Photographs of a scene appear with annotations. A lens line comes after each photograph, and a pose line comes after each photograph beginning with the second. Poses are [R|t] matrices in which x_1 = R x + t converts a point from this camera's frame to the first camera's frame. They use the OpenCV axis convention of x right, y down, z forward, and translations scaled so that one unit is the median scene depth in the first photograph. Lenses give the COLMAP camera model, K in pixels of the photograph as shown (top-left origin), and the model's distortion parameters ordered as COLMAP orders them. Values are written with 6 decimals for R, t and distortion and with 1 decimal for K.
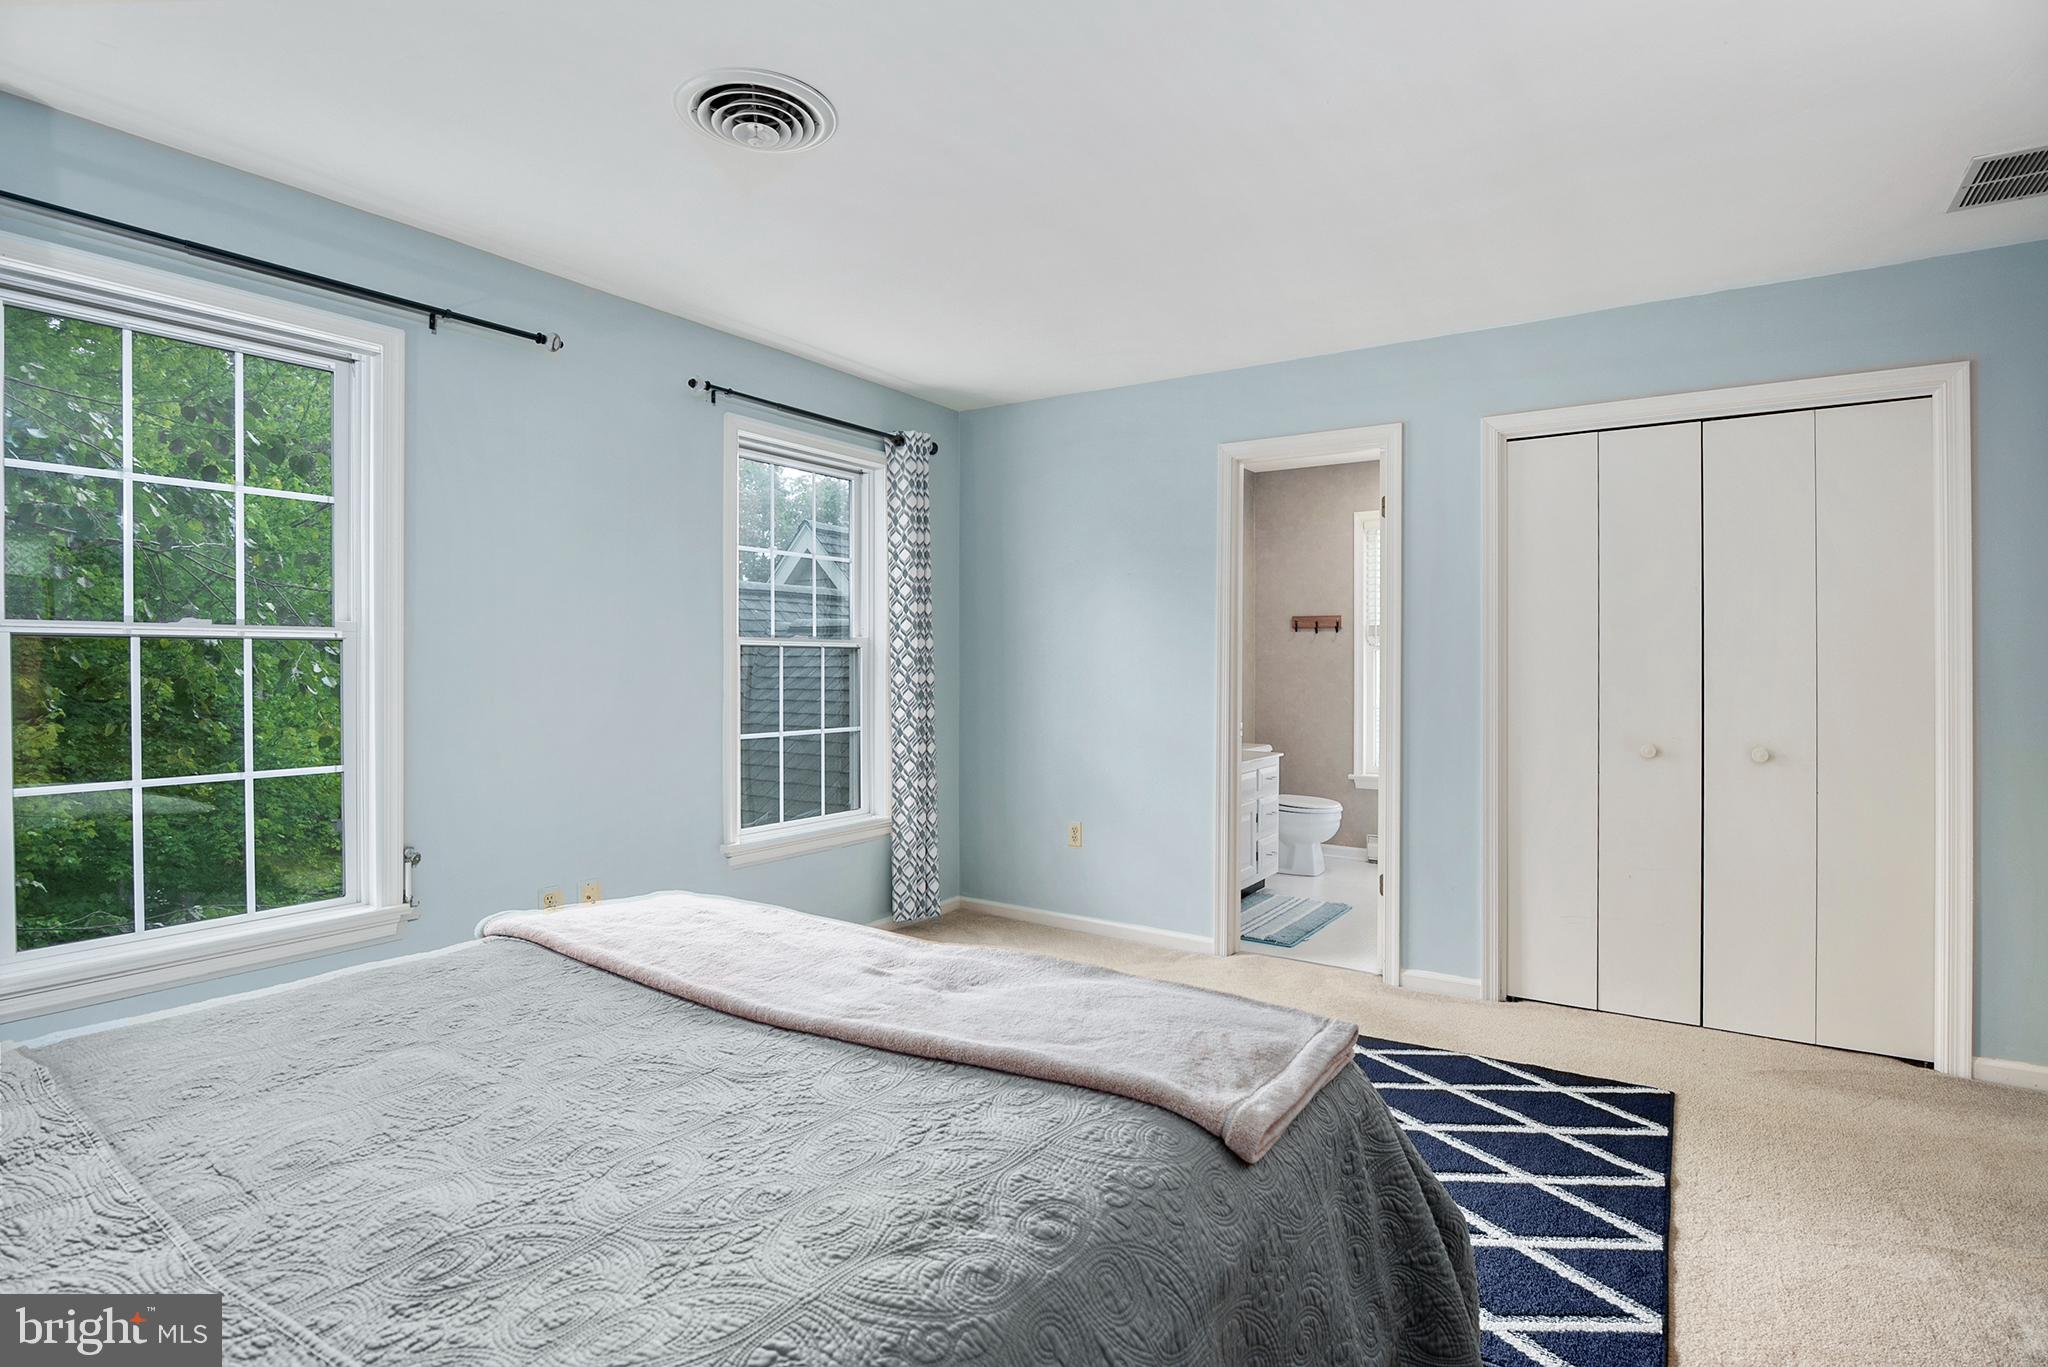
lens RADIAL K [[1022.7, 0, 1028.0], [0, 1022.7, 685.5], [0, 0, 1]] dist [-0.019102, -0.000358]
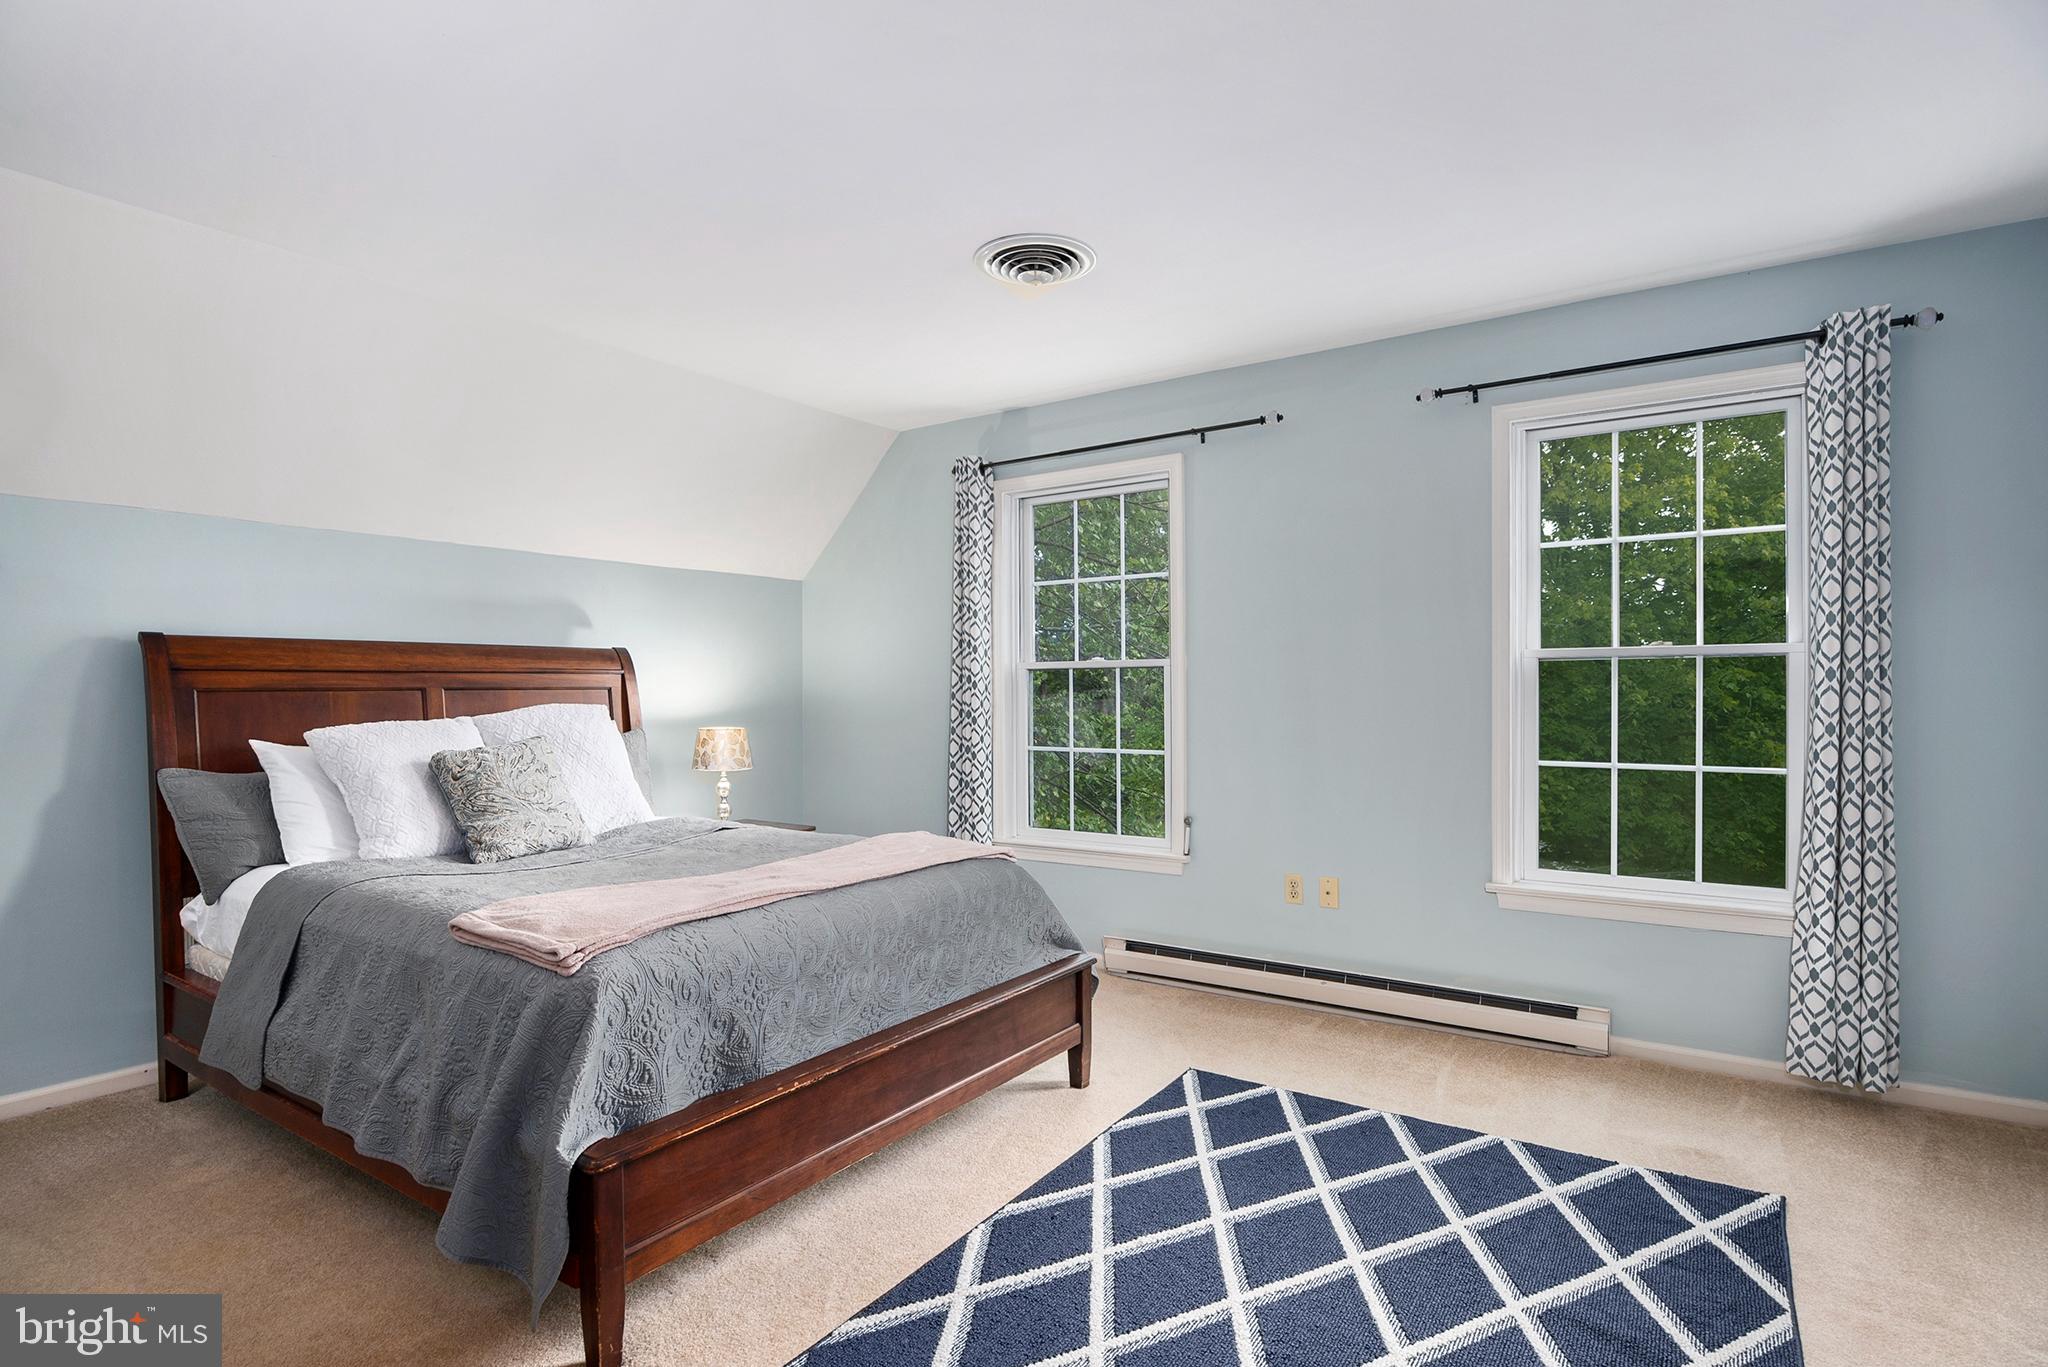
lens RADIAL K [[1022.7, 0, 1020.2], [0, 1022.7, 681.7], [0, 0, 1]] dist [-0.019102, -0.000358]
pose [[-0.028250, -0.006322, -0.999581, 0.601257], [-0.016463, 0.999847, -0.005859, -0.008597], [0.999465, 0.016291, -0.028349, 0.584042]]
